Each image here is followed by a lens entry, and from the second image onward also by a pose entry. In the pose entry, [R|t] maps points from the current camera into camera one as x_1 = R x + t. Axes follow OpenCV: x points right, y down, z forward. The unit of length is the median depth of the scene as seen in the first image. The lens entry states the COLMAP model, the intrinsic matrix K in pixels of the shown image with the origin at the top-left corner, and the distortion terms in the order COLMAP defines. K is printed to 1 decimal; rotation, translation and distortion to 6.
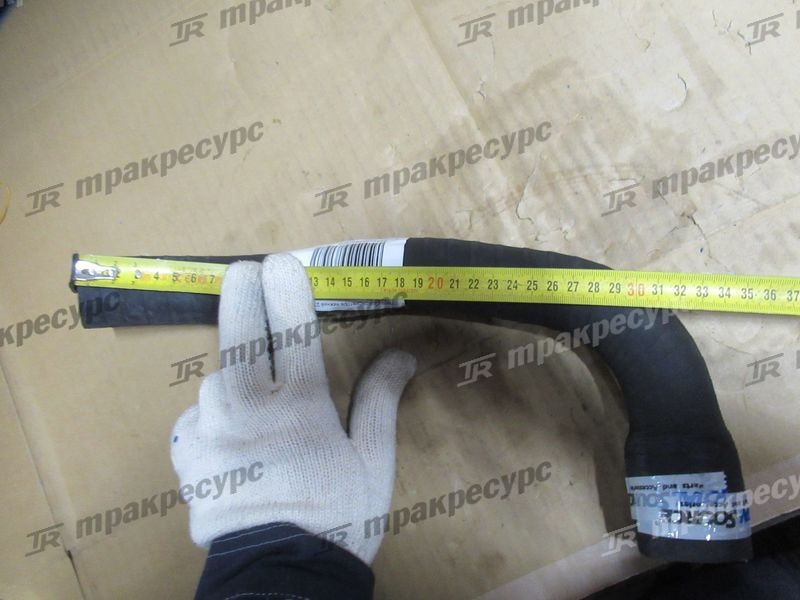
lens RADIAL K [[553.2, 0, 400.6], [0, 553.2, 296.8], [0, 0, 1]] dist [0.010504, 0.000550]
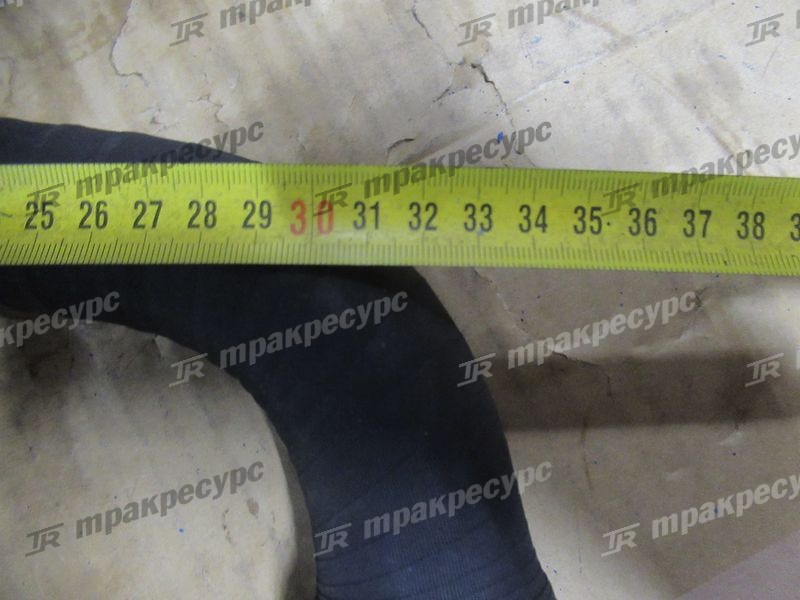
lens RADIAL K [[553.2, 0, 400.1], [0, 553.2, 303.9], [0, 0, 1]] dist [0.010504, 0.000550]
pose [[0.979629, -0.039111, 0.196970, 0.368468], [0.029779, 0.998299, 0.050117, 0.023989], [-0.198595, -0.043231, 0.979128, 0.570663]]
